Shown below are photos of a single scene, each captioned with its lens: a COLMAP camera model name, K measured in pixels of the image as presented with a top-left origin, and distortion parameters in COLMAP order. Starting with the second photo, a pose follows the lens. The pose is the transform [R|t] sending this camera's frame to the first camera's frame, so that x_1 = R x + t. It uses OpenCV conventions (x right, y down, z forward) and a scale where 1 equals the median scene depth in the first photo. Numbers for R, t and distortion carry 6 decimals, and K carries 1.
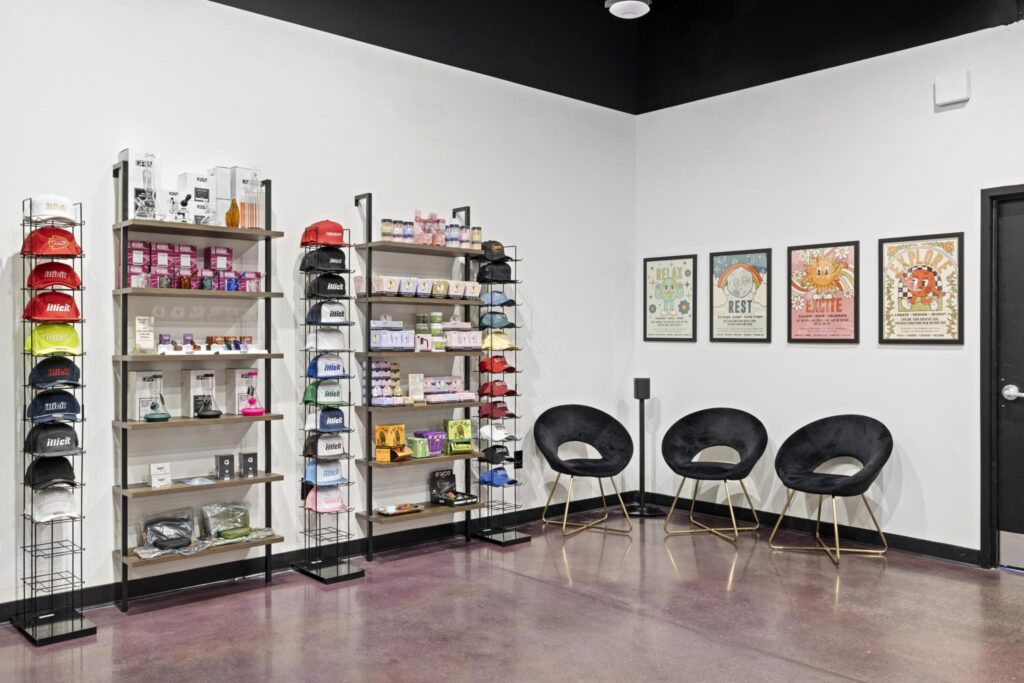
lens RADIAL K [[855.9, 0, 512.4], [0, 855.9, 338.4], [0, 0, 1]] dist [0.004237, 0.009394]
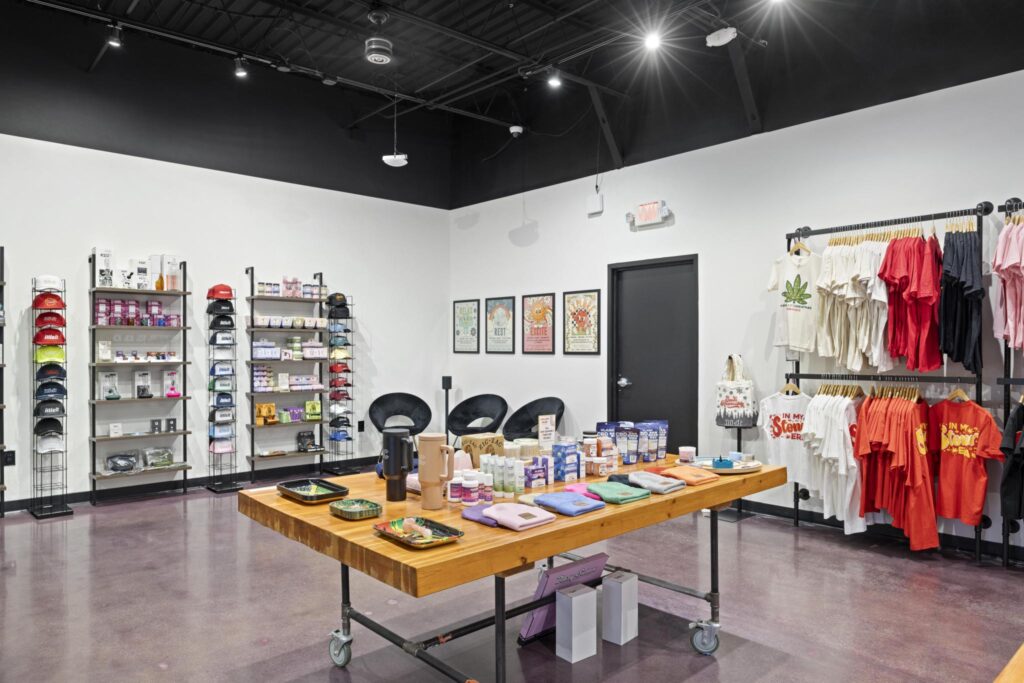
lens RADIAL K [[676.5, 0, 511.3], [0, 676.5, 347.7], [0, 0, 1]] dist [0.002640, -0.002437]
pose [[0.999984, -0.003975, 0.003972, 0.346028], [0.003988, 0.999986, -0.003477, -0.003066], [-0.003959, 0.003493, 0.999986, -0.348827]]
